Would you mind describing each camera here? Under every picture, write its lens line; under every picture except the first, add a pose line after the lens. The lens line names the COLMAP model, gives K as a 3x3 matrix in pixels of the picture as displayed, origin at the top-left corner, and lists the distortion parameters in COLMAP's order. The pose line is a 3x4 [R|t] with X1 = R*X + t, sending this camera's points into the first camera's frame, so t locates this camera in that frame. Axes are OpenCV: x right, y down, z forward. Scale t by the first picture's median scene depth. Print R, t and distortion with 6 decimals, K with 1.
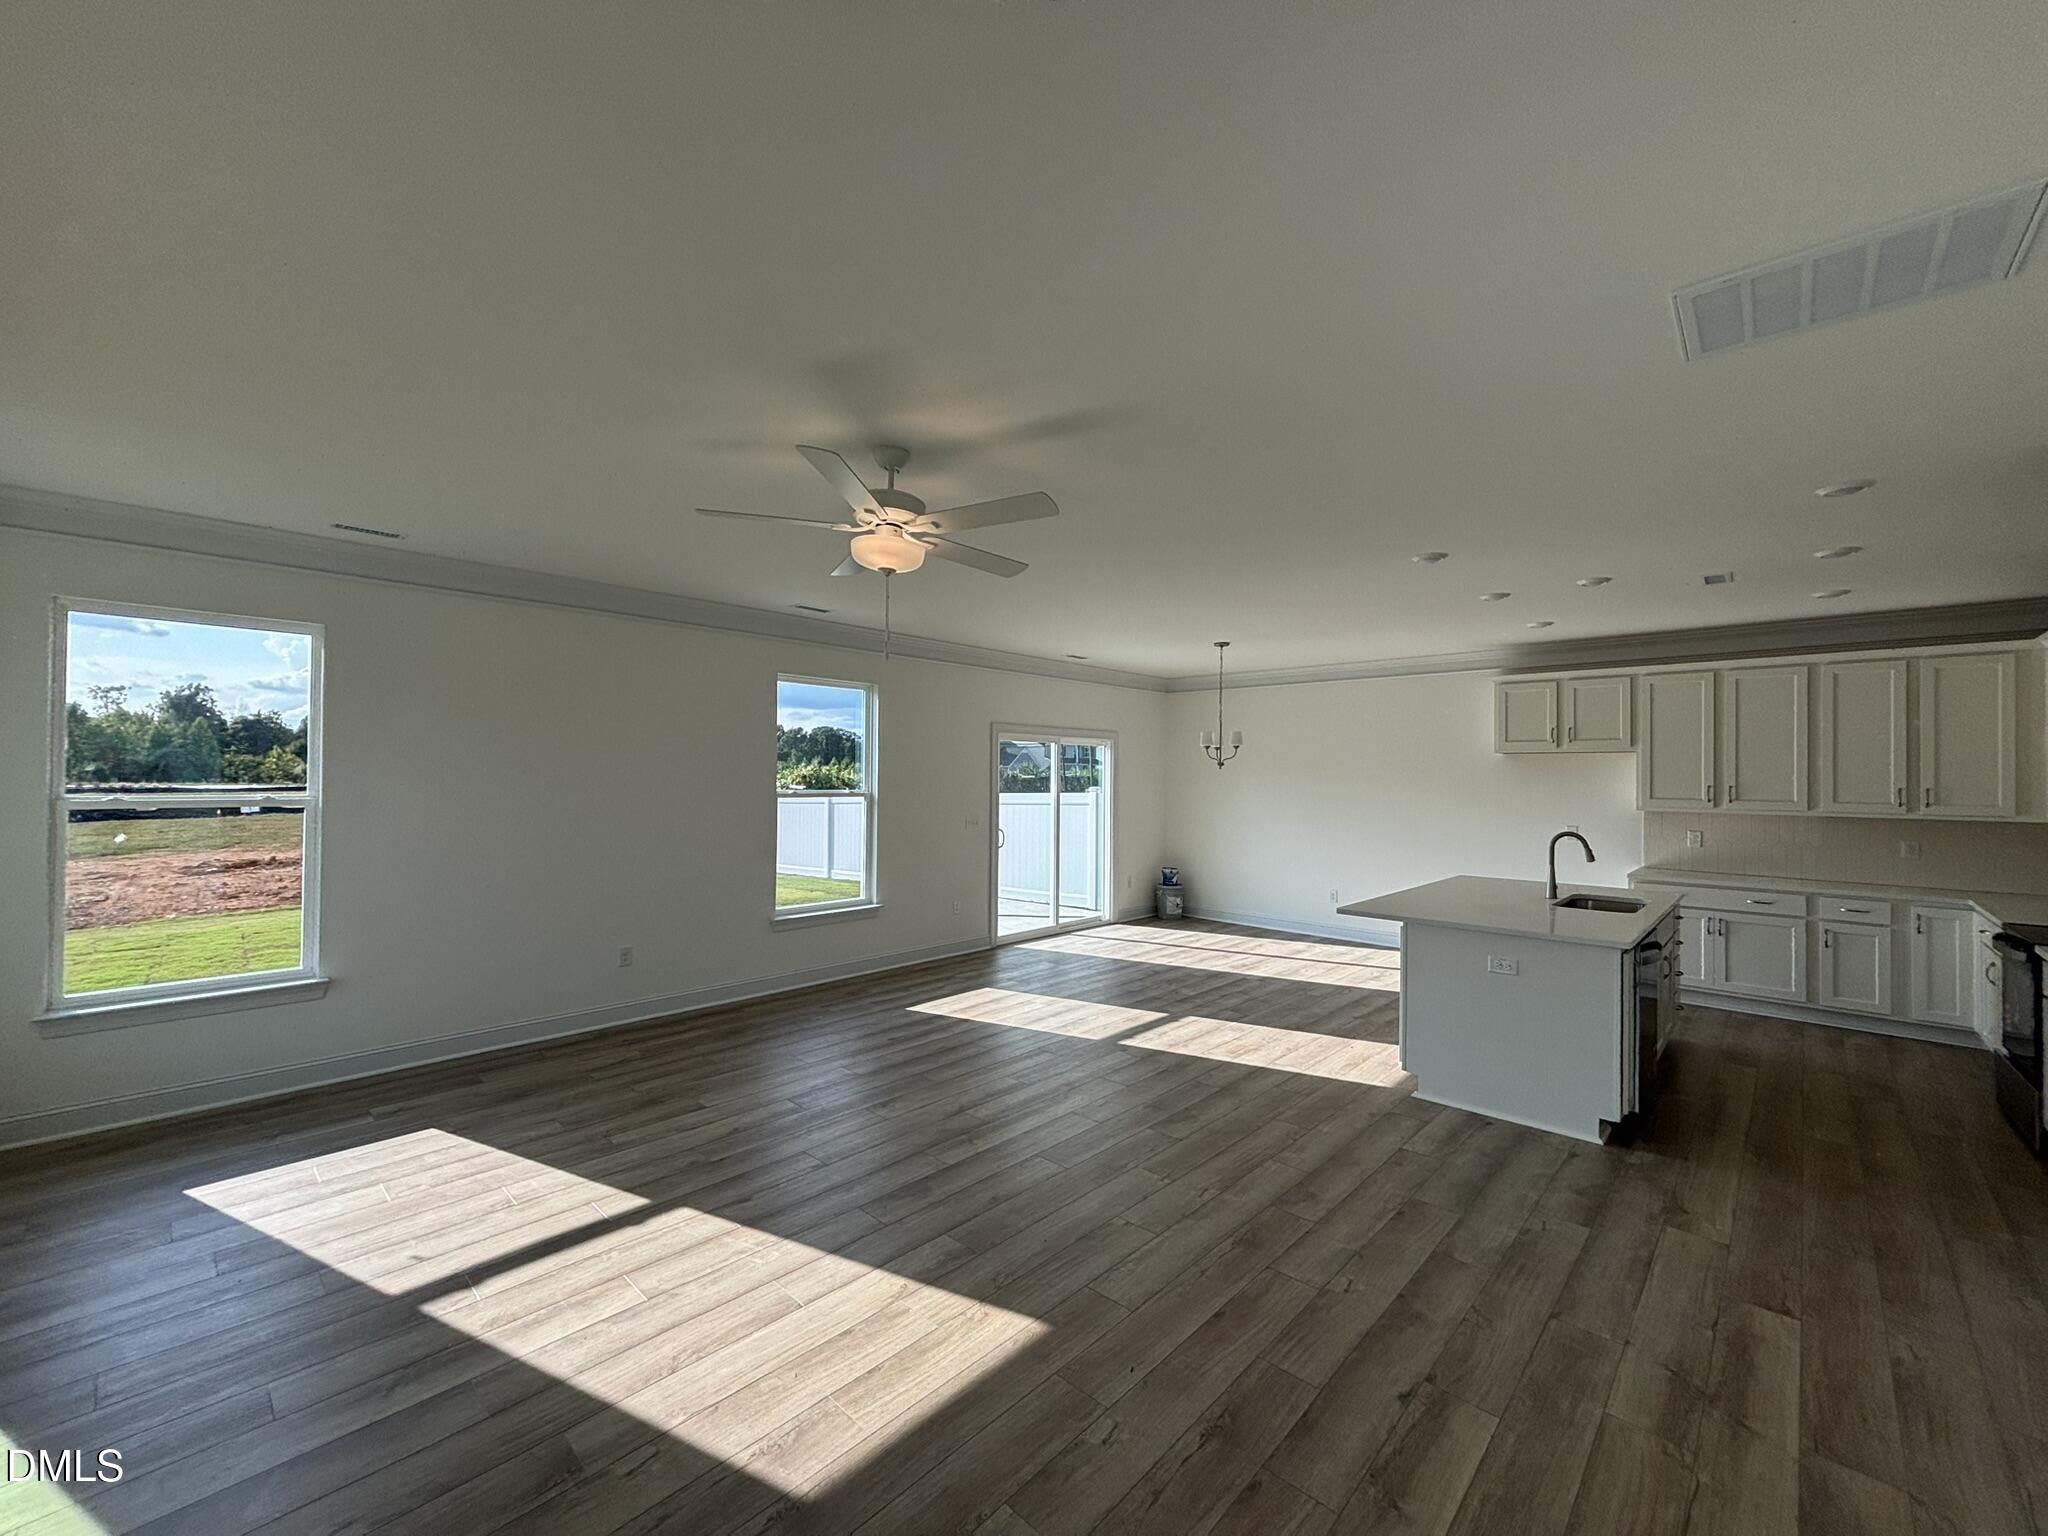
lens RADIAL K [[824.0, 0, 1032.6], [0, 824.0, 765.5], [0, 0, 1]] dist [0.007695, -0.002805]
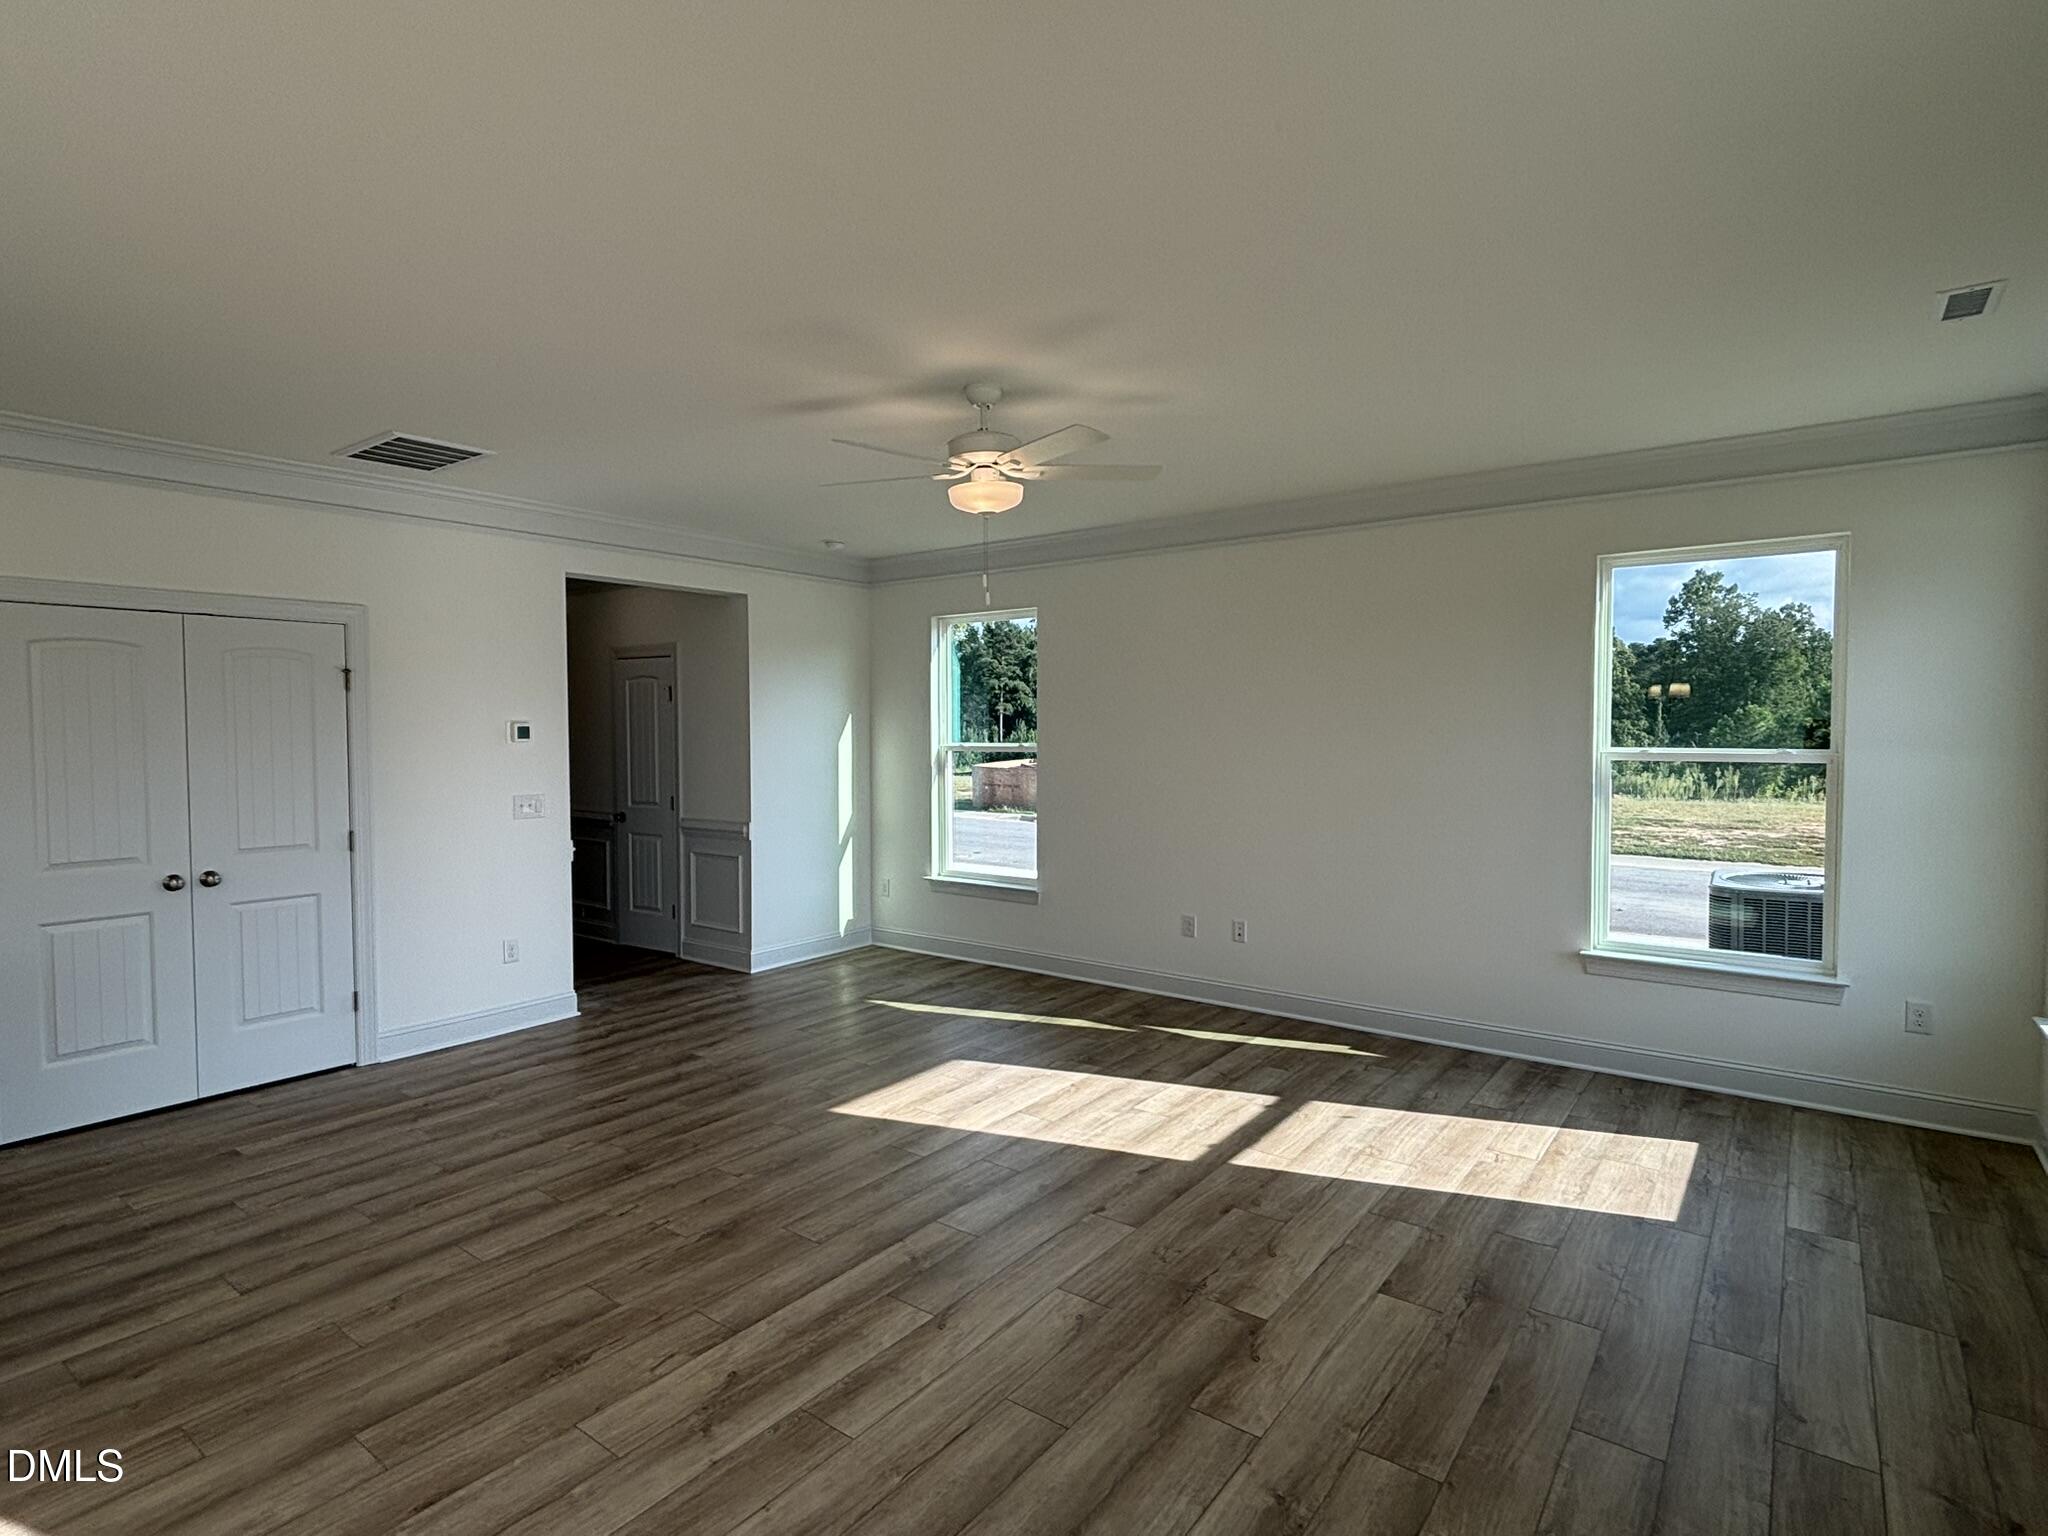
lens RADIAL K [[1026.9, 0, 1030.7], [0, 1026.9, 769.1], [0, 0, 1]] dist [-0.014196, 0.000129]
pose [[-0.993906, -0.001307, -0.110224, -0.070934], [-0.004305, 0.999627, 0.026970, 0.027779], [0.110147, 0.027280, -0.993541, 1.701333]]
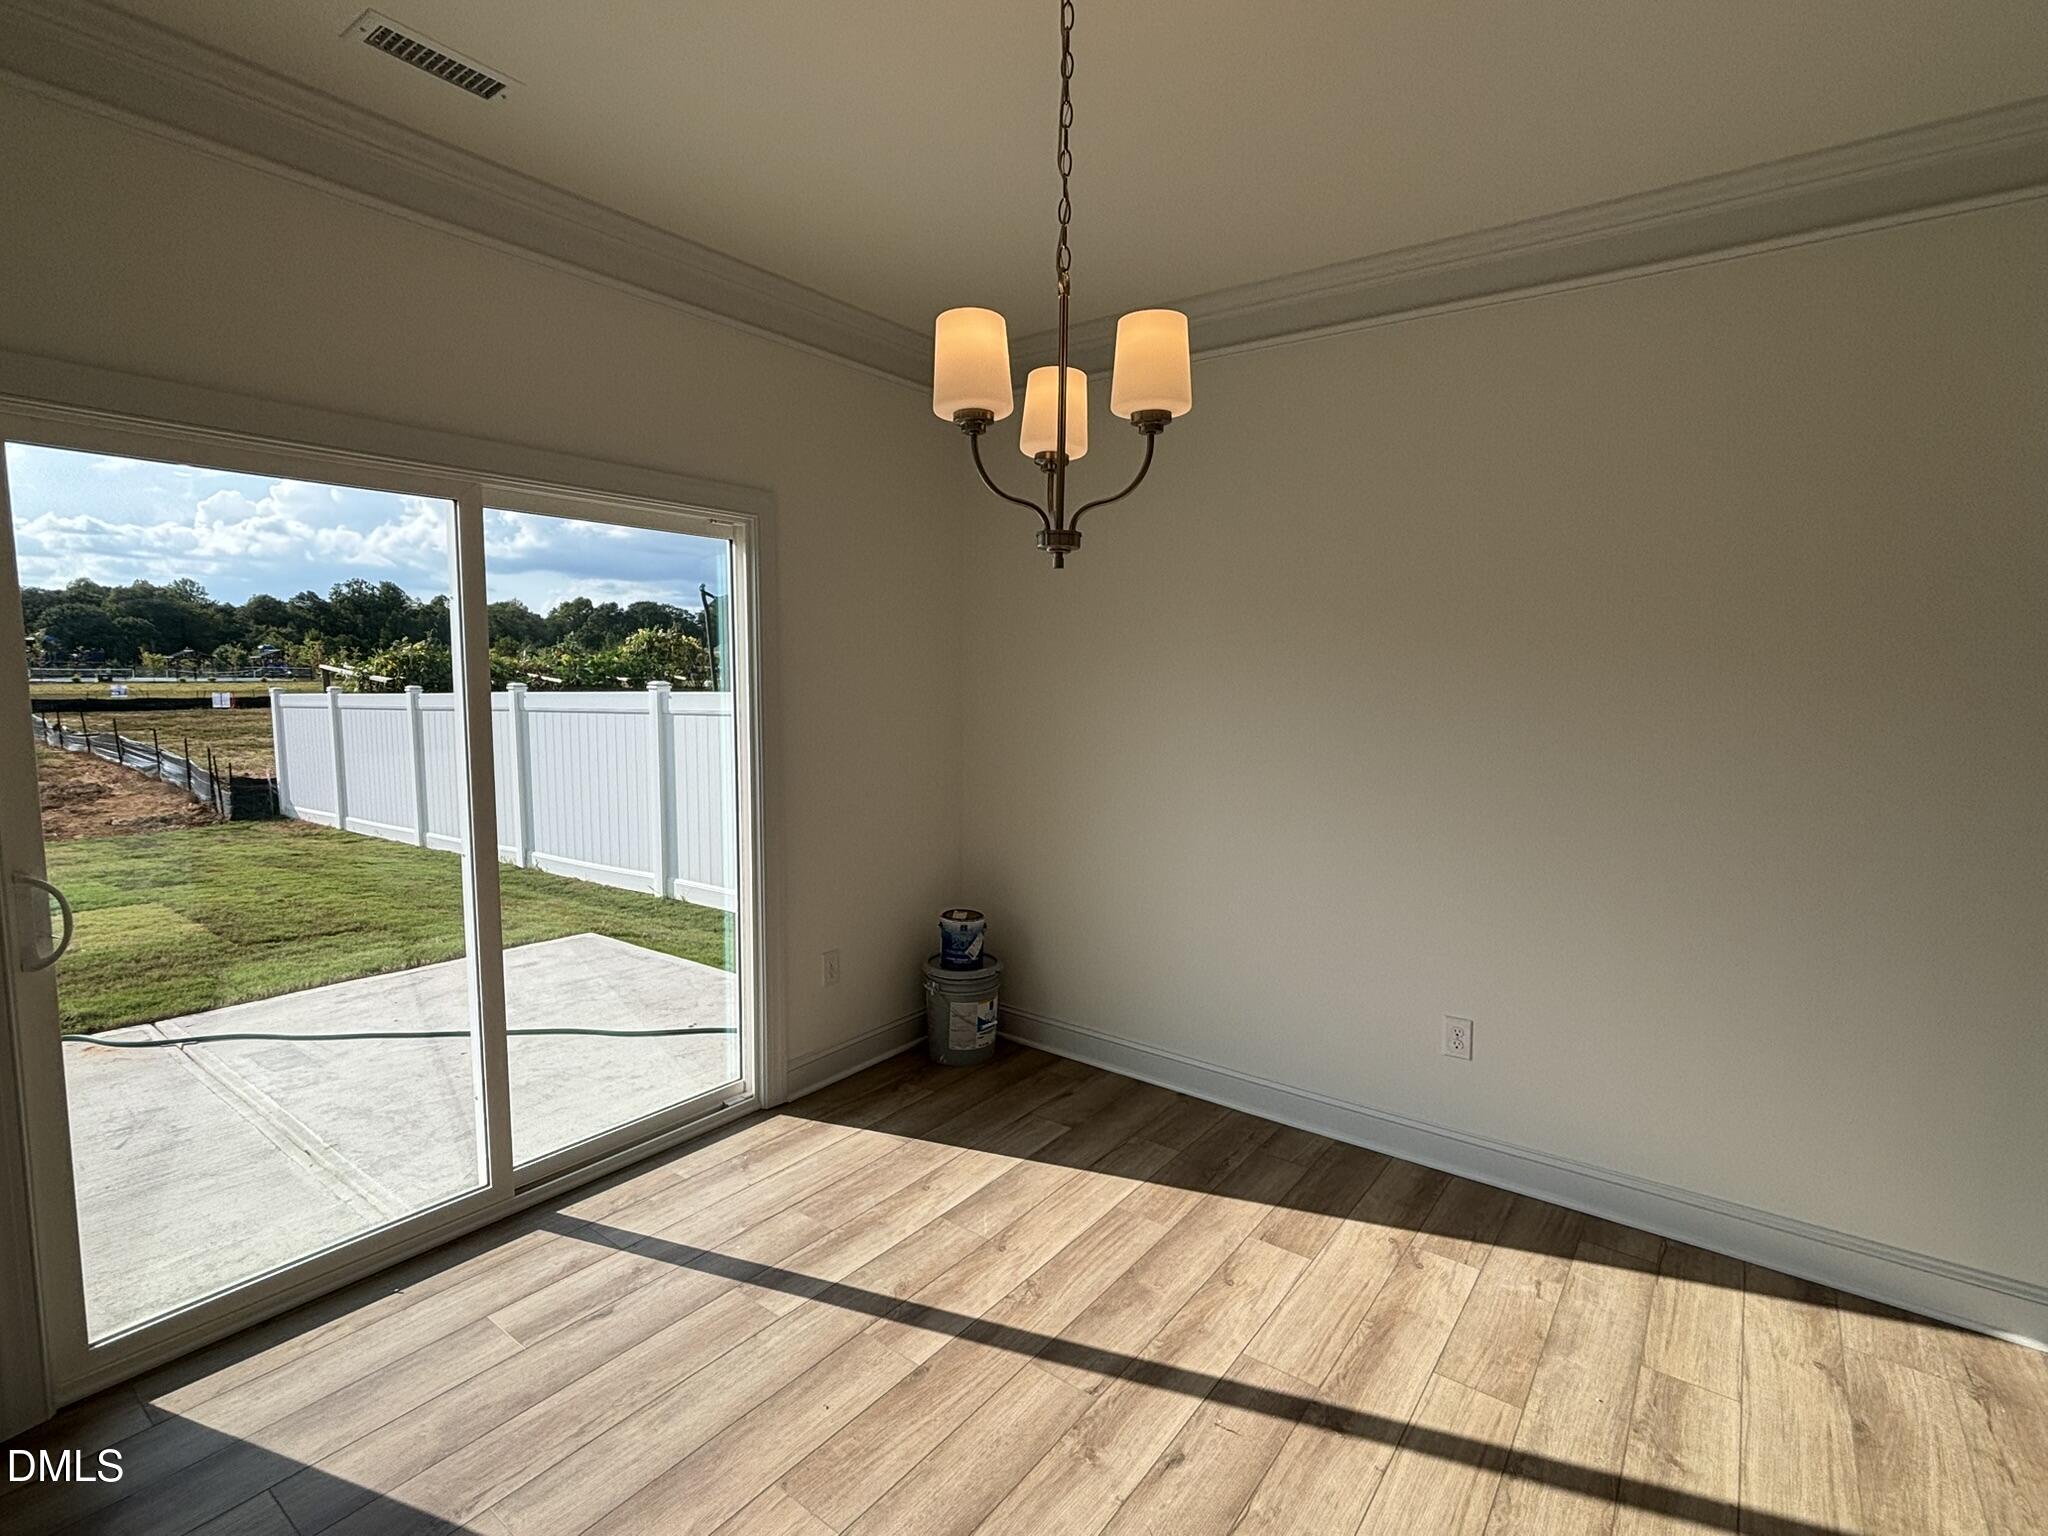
lens RADIAL K [[992.8, 0, 1015.8], [0, 992.8, 763.4], [0, 0, 1]] dist [-0.001144, 0.000457]
pose [[0.994548, -0.007503, 0.104008, 0.358532], [-0.004068, 0.993858, 0.110588, 0.036277], [-0.104198, -0.110408, 0.988409, 1.453587]]
